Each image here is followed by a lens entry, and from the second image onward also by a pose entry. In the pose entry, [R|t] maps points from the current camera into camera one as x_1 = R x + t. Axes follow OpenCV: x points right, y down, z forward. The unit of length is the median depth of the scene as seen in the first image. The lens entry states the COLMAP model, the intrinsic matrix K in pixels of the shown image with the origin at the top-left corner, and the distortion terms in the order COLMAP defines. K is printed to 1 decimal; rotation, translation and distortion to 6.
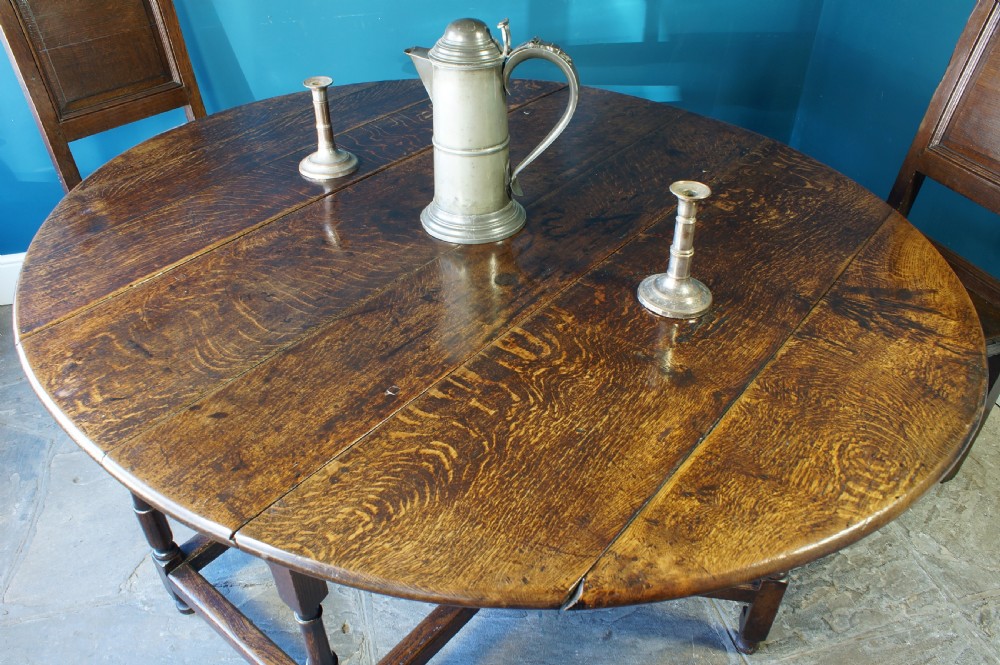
lens RADIAL K [[767.1, 0, 497.2], [0, 767.1, 351.3], [0, 0, 1]] dist [-0.160358, 0.136247]
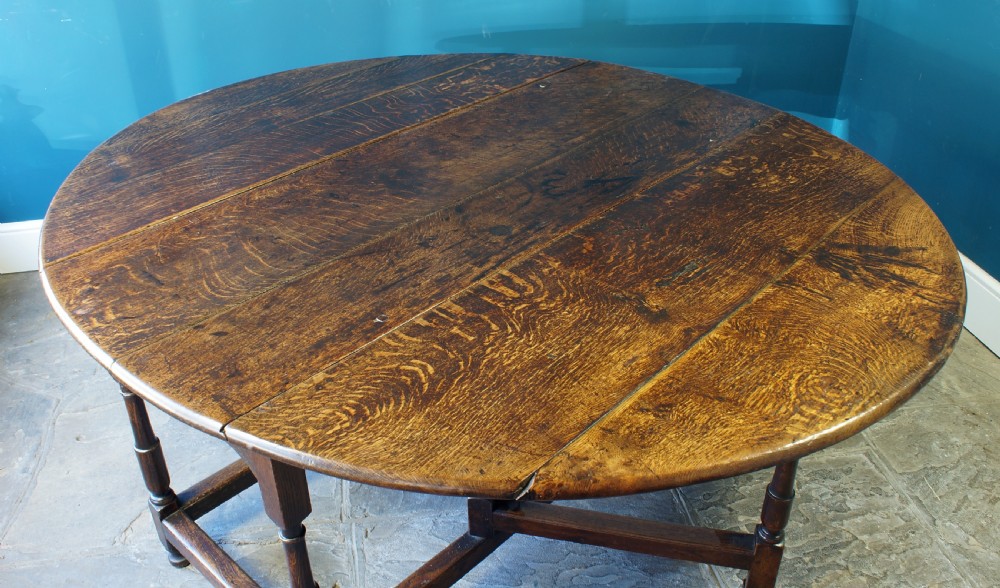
lens RADIAL K [[854.3, 0, 498.1], [0, 854.3, 283.4], [0, 0, 1]] dist [-0.151252, 0.140535]
pose [[0.998040, 0.025786, -0.057027, 0.089193], [-0.031618, 0.994089, -0.103858, 0.116063], [0.054012, 0.105457, 0.992956, -0.174572]]
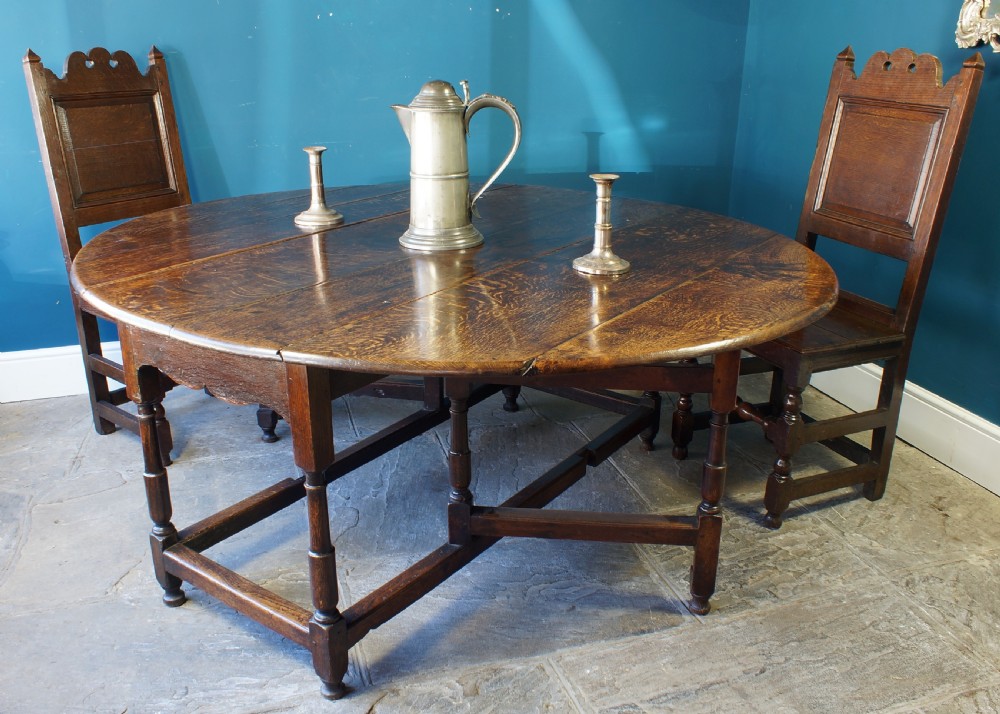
lens RADIAL K [[871.8, 0, 498.9], [0, 871.8, 363.9], [0, 0, 1]] dist [-0.167071, 0.152950]
pose [[0.997819, -0.017476, 0.063651, -0.042136], [0.034842, 0.958477, -0.283032, 0.561086], [-0.056062, 0.284632, 0.956996, -0.400832]]
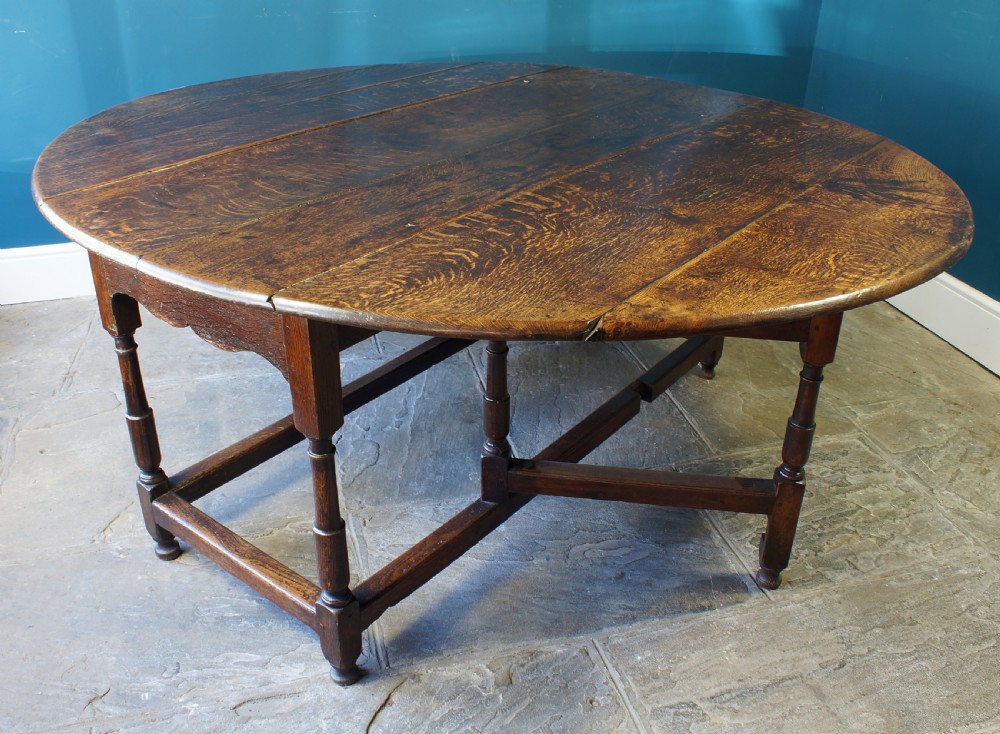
lens RADIAL K [[888.8, 0, 500.0], [0, 888.8, 367.0], [0, 0, 1]] dist [-0.161876, 0.142820]
pose [[0.999629, 0.000754, 0.027222, -0.048058], [0.003242, 0.989215, -0.146434, 0.406455], [-0.027039, 0.146467, 0.988846, -0.171808]]
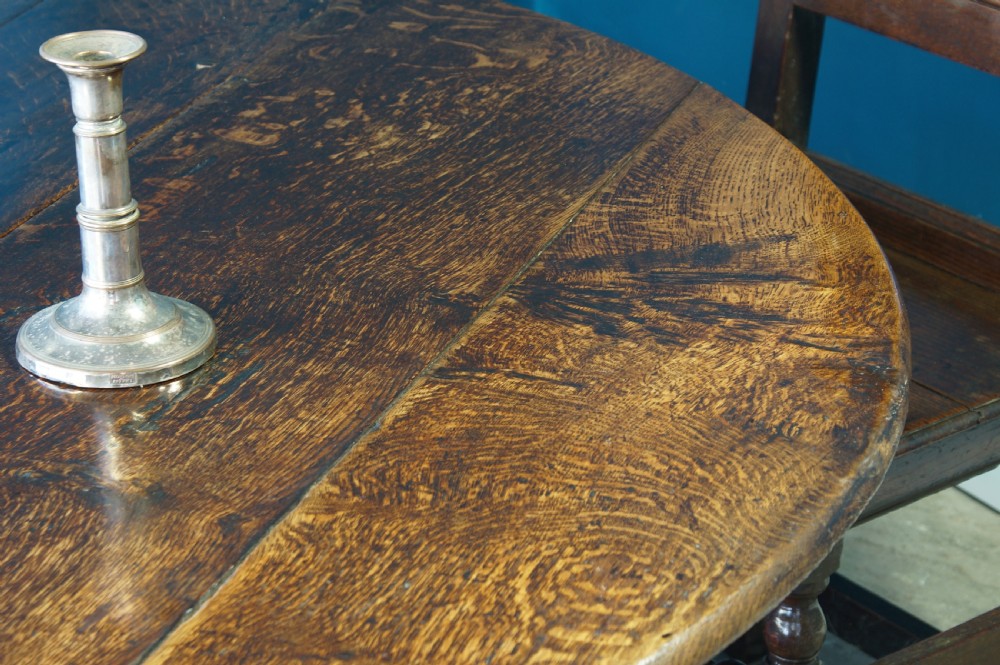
lens RADIAL K [[2744.1, 0, 500.0], [0, 2744.1, 332.5], [0, 0, 1]] dist [0.063671, 0.581824]
pose [[0.950723, -0.135568, 0.278831, 0.039331], [0.194215, 0.961431, -0.194759, 0.253079], [-0.241673, 0.239315, 0.940384, -0.368656]]
